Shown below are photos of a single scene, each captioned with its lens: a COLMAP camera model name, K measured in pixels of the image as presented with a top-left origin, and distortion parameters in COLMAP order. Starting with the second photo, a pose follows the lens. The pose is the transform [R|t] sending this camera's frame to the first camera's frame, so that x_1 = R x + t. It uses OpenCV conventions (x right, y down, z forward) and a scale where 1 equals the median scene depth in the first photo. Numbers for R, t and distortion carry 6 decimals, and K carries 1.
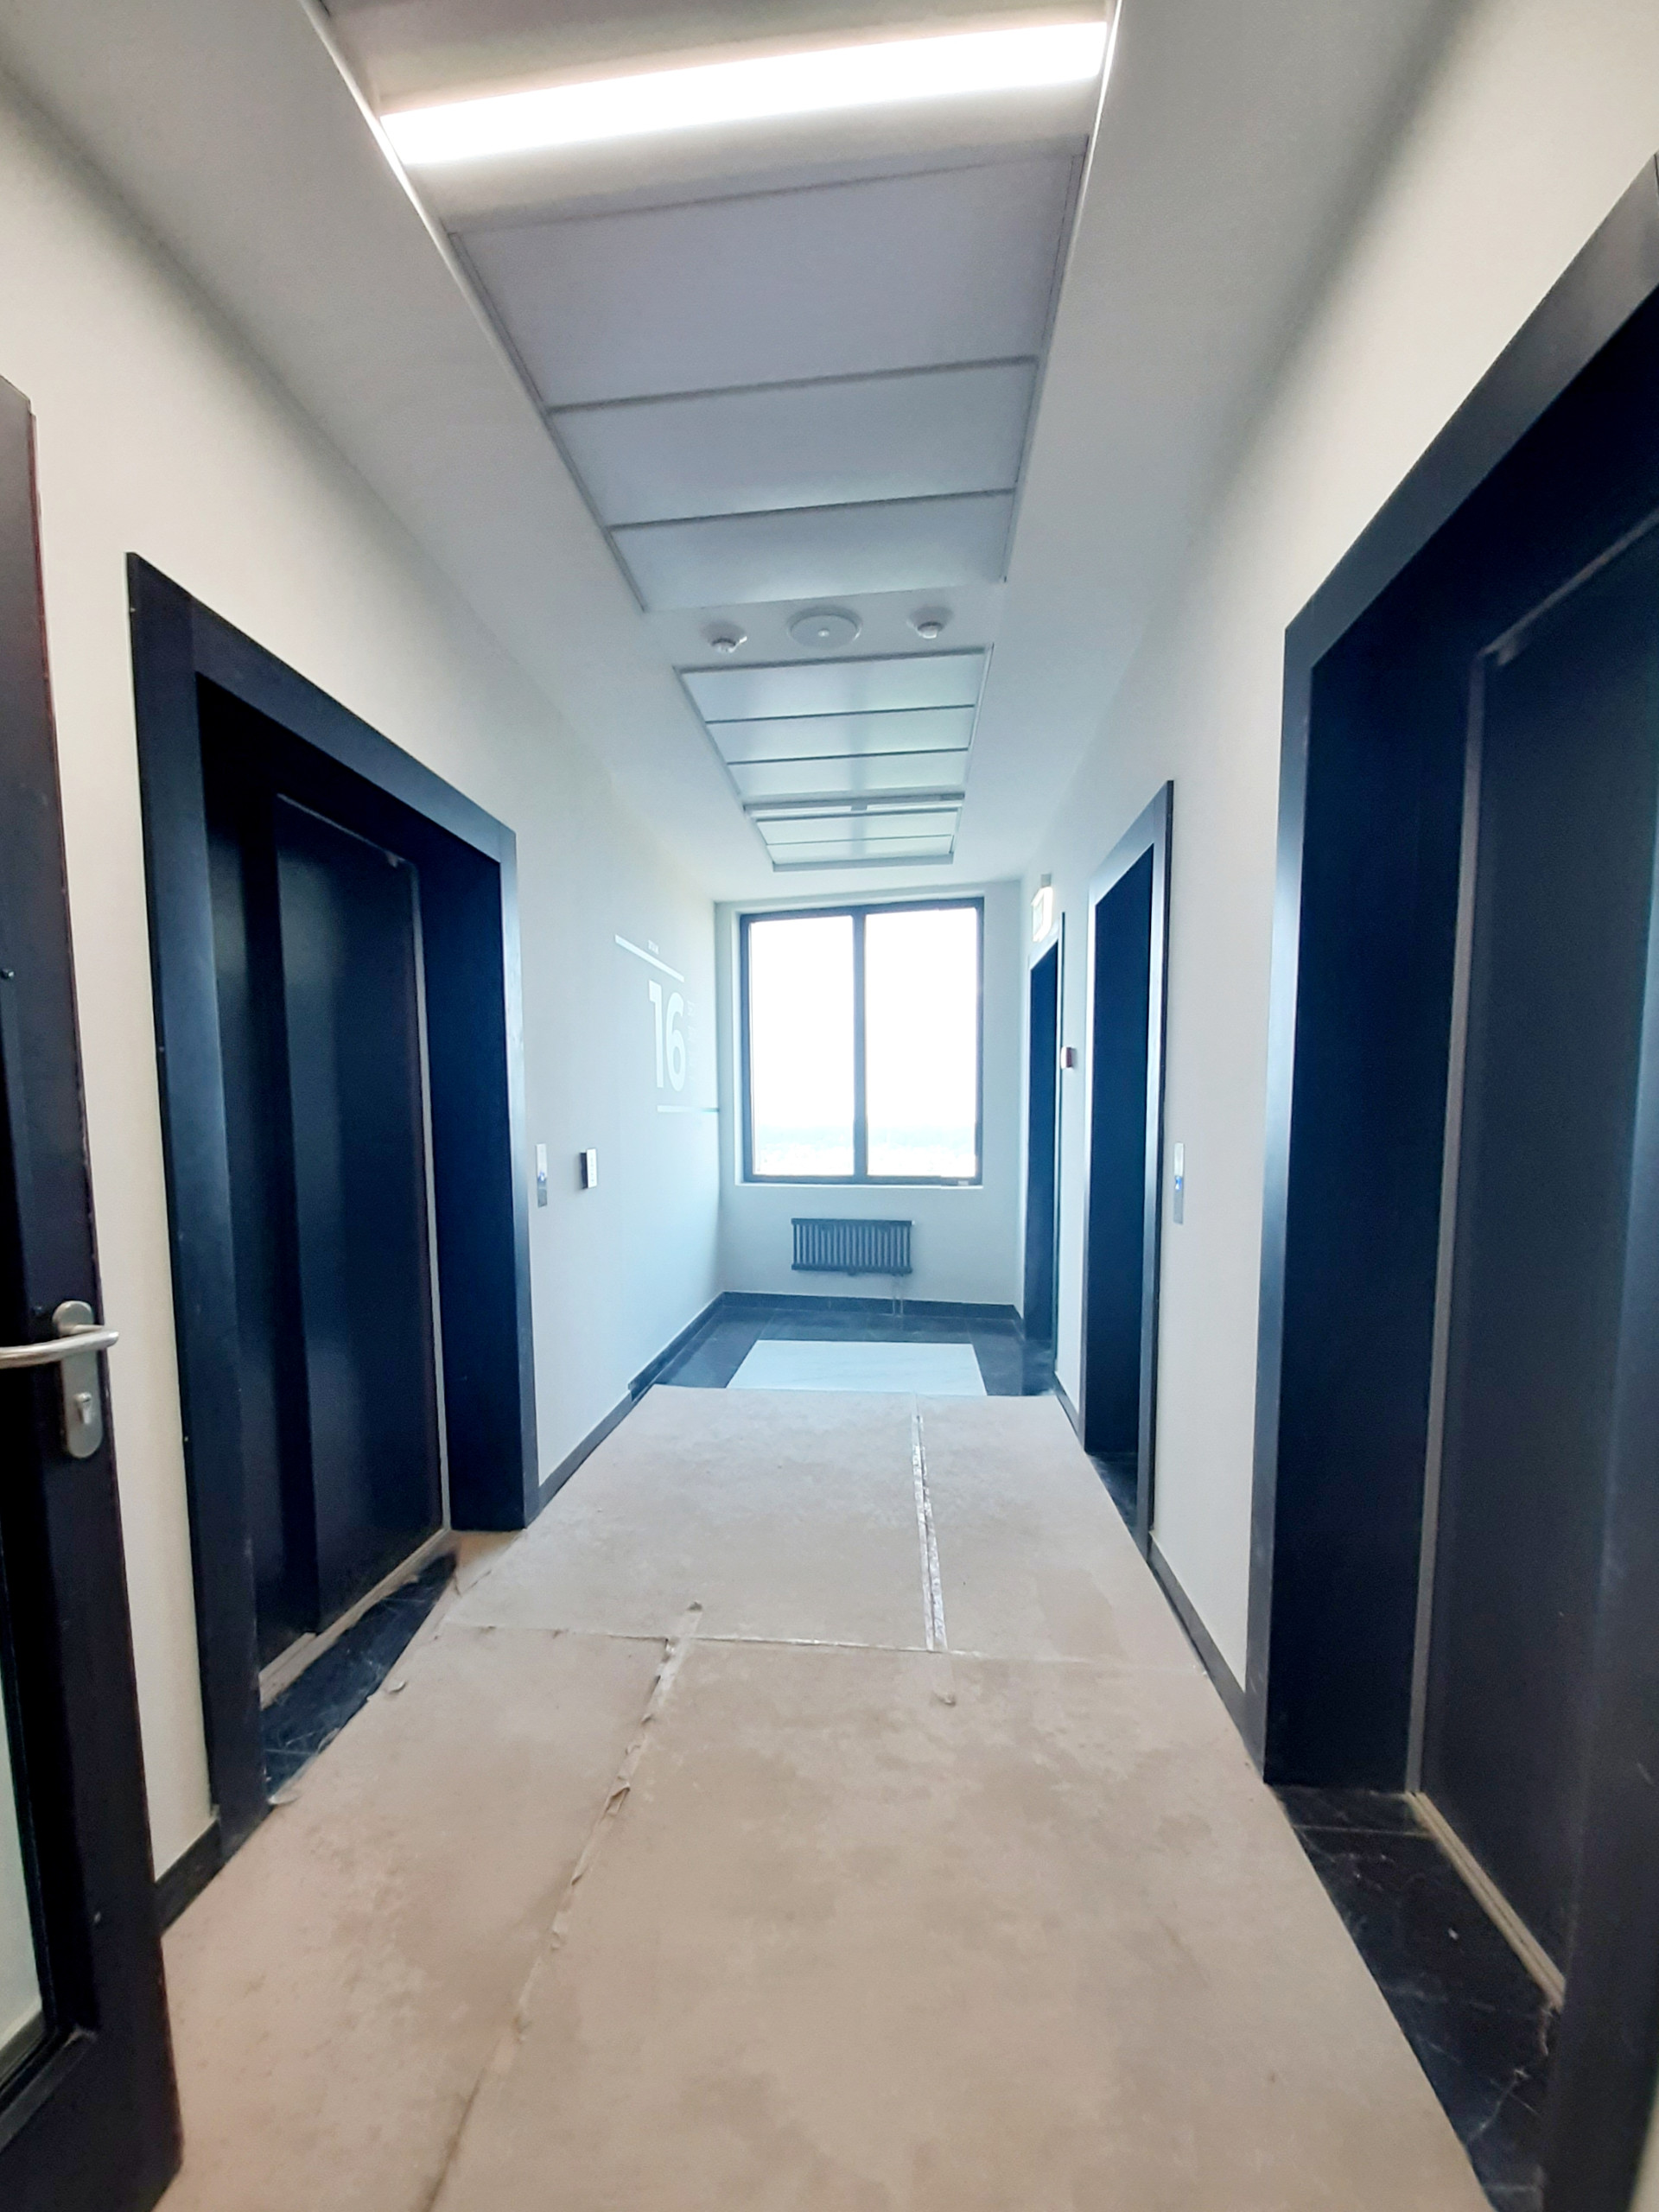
lens RADIAL K [[891.4, 0, 764.1], [0, 891.4, 1196.1], [0, 0, 1]] dist [0.001804, 0.000029]
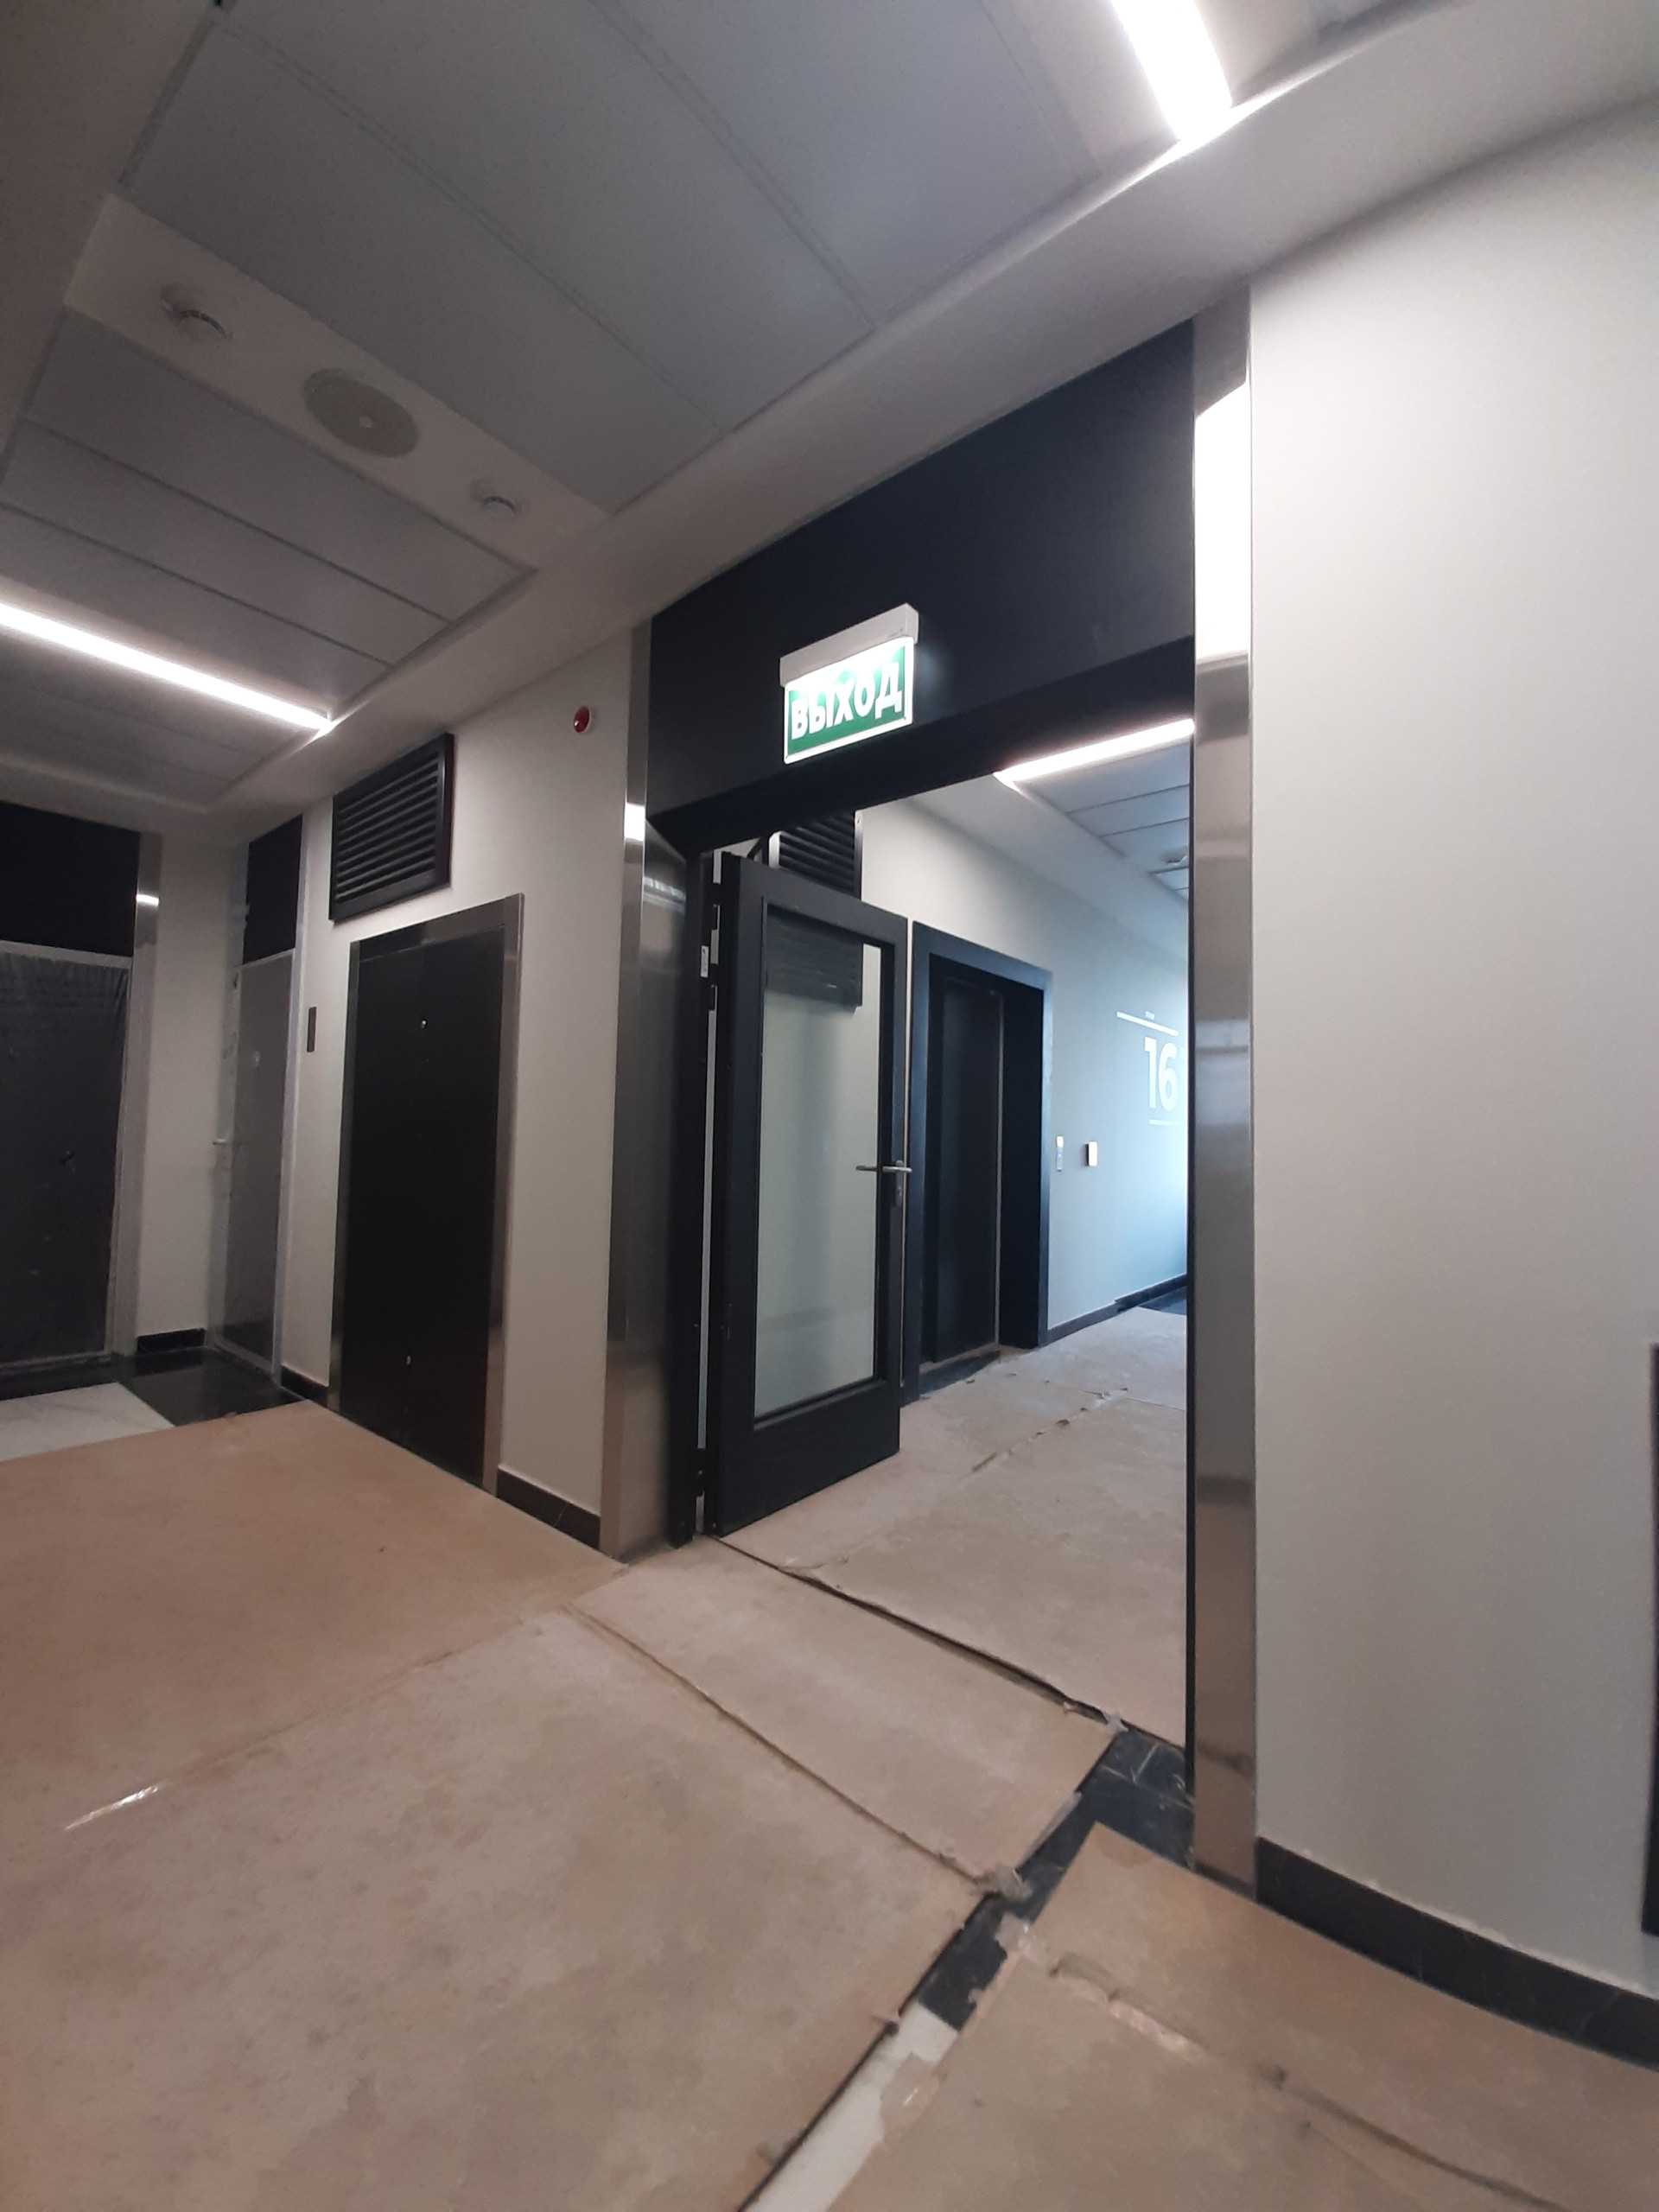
lens RADIAL K [[891.4, 0, 826.6], [0, 891.4, 1100.0], [0, 0, 1]] dist [0.001804, 0.000029]
pose [[0.848513, 0.010534, -0.529070, 0.299613], [-0.082851, 0.990116, -0.113161, 0.112932], [0.522649, 0.139853, 0.840999, -0.762440]]
